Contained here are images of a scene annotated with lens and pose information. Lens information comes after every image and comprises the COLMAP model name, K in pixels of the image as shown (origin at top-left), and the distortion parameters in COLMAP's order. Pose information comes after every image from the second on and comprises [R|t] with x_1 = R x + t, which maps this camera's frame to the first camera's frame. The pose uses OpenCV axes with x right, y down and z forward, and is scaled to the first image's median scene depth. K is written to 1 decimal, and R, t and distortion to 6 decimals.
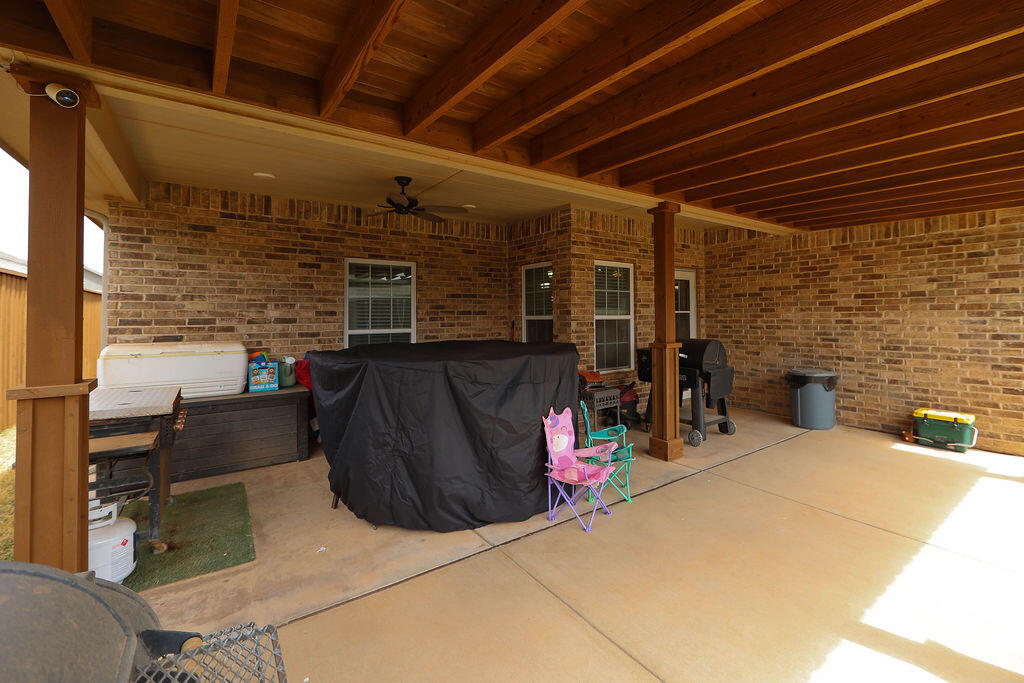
lens RADIAL K [[451.1, 0, 556.0], [0, 451.1, 307.3], [0, 0, 1]] dist [-0.021212, -0.000174]
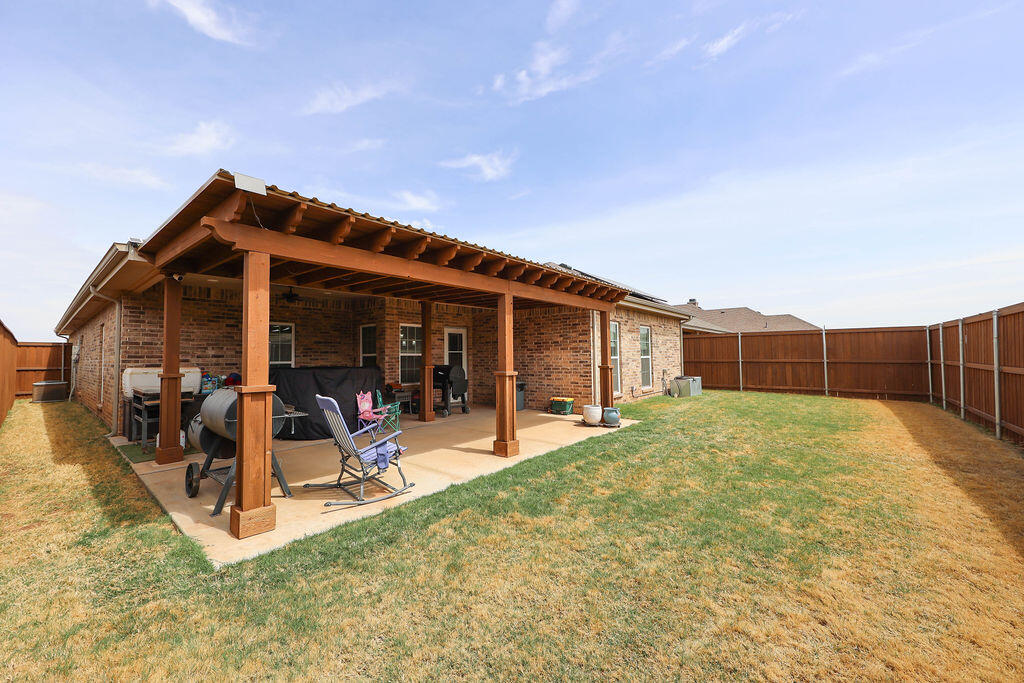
lens RADIAL K [[410.4, 0, 506.4], [0, 410.4, 339.3], [0, 0, 1]] dist [-0.010348, 0.000696]
pose [[0.978667, 0.004135, 0.205413, 0.204038], [0.001500, 0.999627, -0.027271, 0.008267], [-0.205449, 0.026997, 0.978295, -0.885240]]
